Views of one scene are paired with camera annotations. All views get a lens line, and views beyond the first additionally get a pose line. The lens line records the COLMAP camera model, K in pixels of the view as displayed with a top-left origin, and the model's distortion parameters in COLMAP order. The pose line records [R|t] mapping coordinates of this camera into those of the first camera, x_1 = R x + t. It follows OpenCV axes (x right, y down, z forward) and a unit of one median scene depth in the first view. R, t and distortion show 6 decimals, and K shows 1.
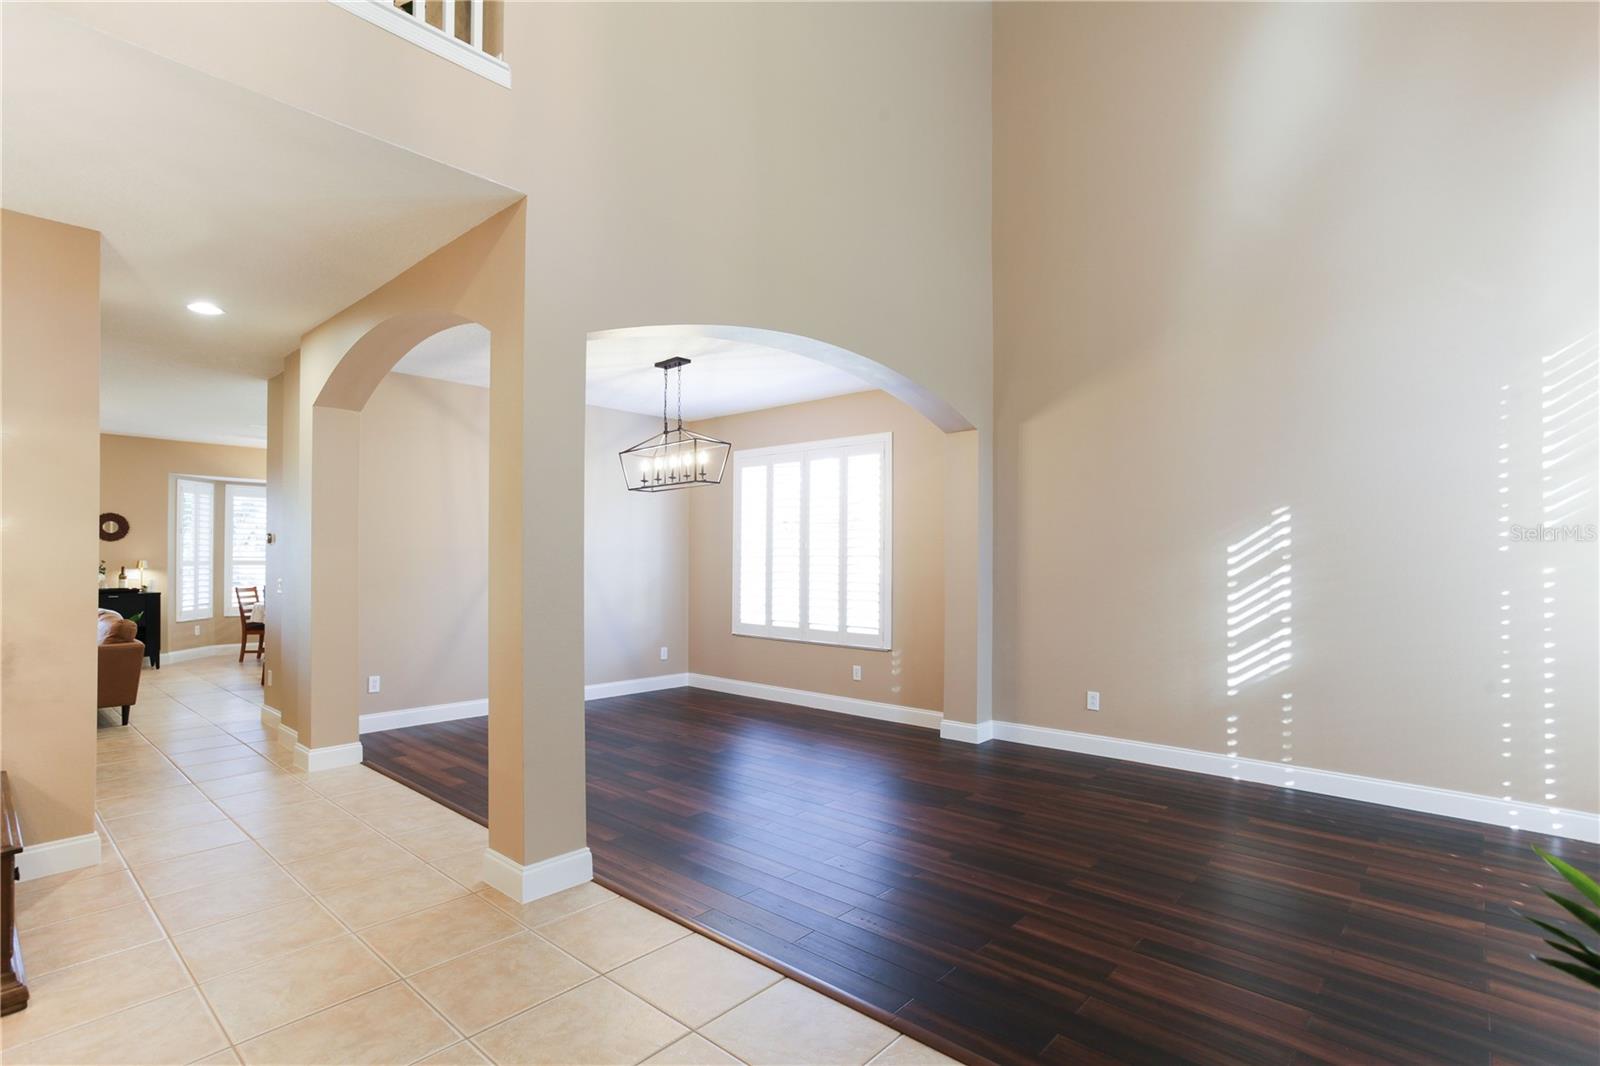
lens RADIAL K [[776.6, 0, 798.8], [0, 776.6, 546.0], [0, 0, 1]] dist [-0.006716, 0.003240]
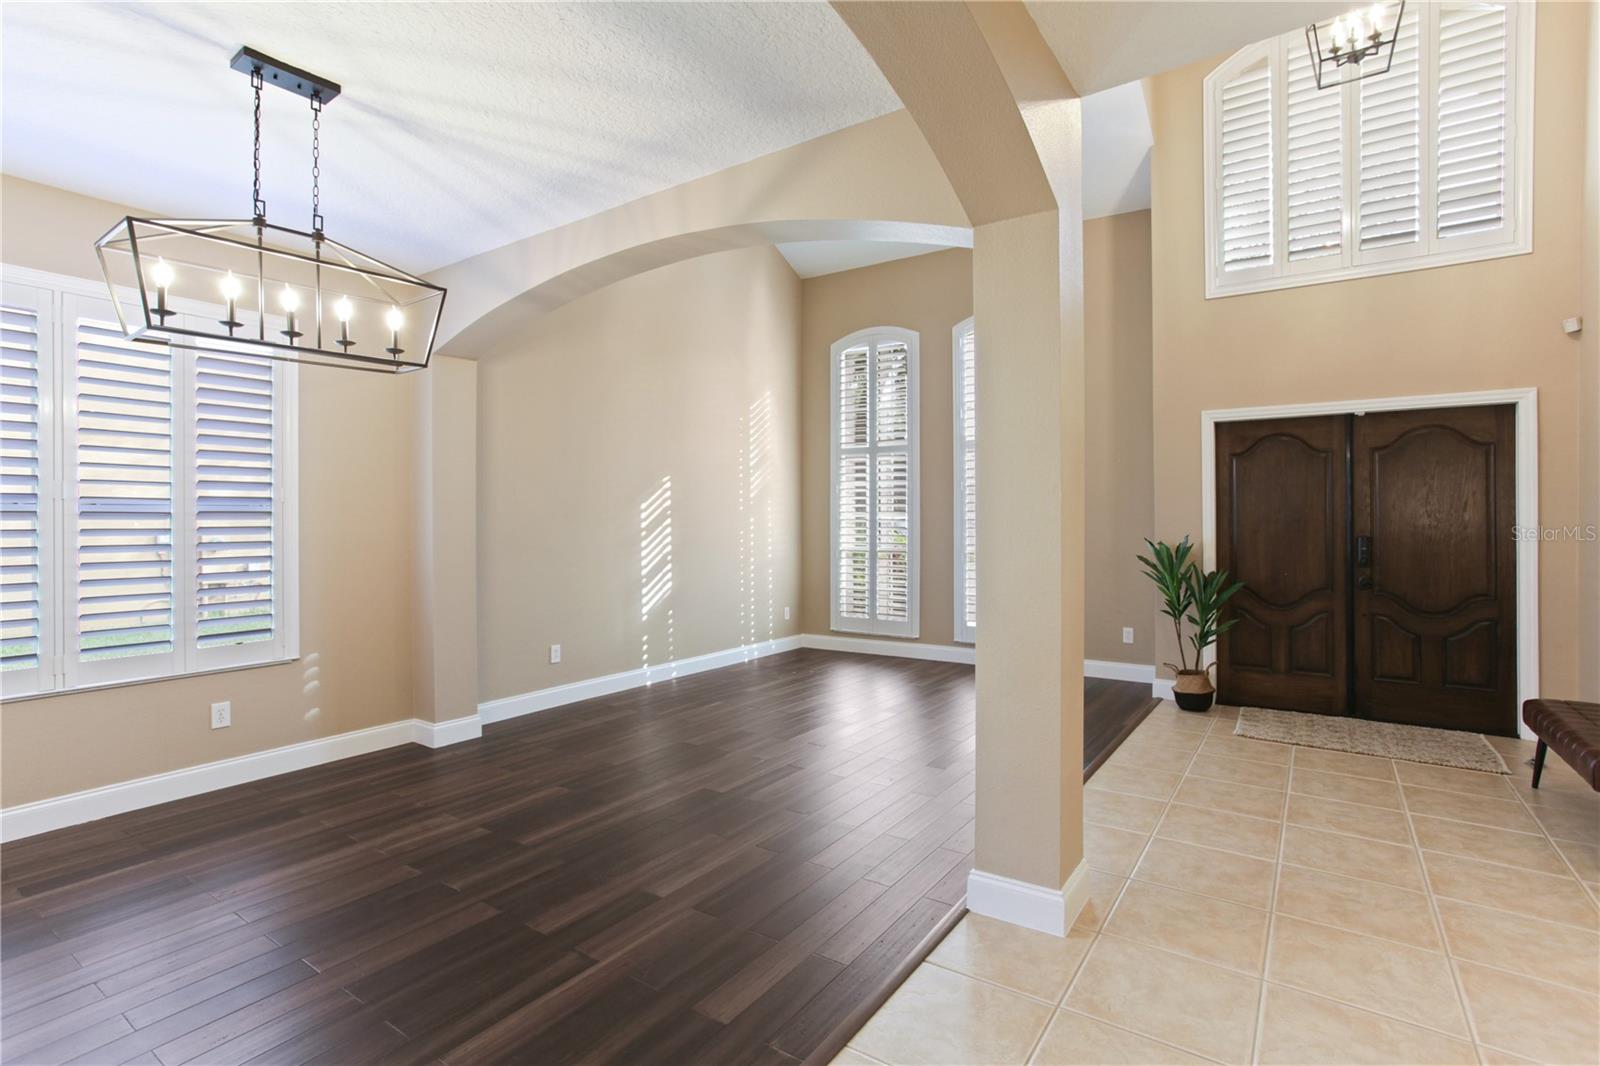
lens RADIAL K [[776.6, 0, 804.8], [0, 776.6, 519.9], [0, 0, 1]] dist [-0.006716, 0.003240]
pose [[-0.139307, 0.000470, 0.990249, -0.751839], [-0.009926, 0.999949, -0.001871, 0.026255], [-0.990199, -0.010089, -0.139295, 0.919851]]
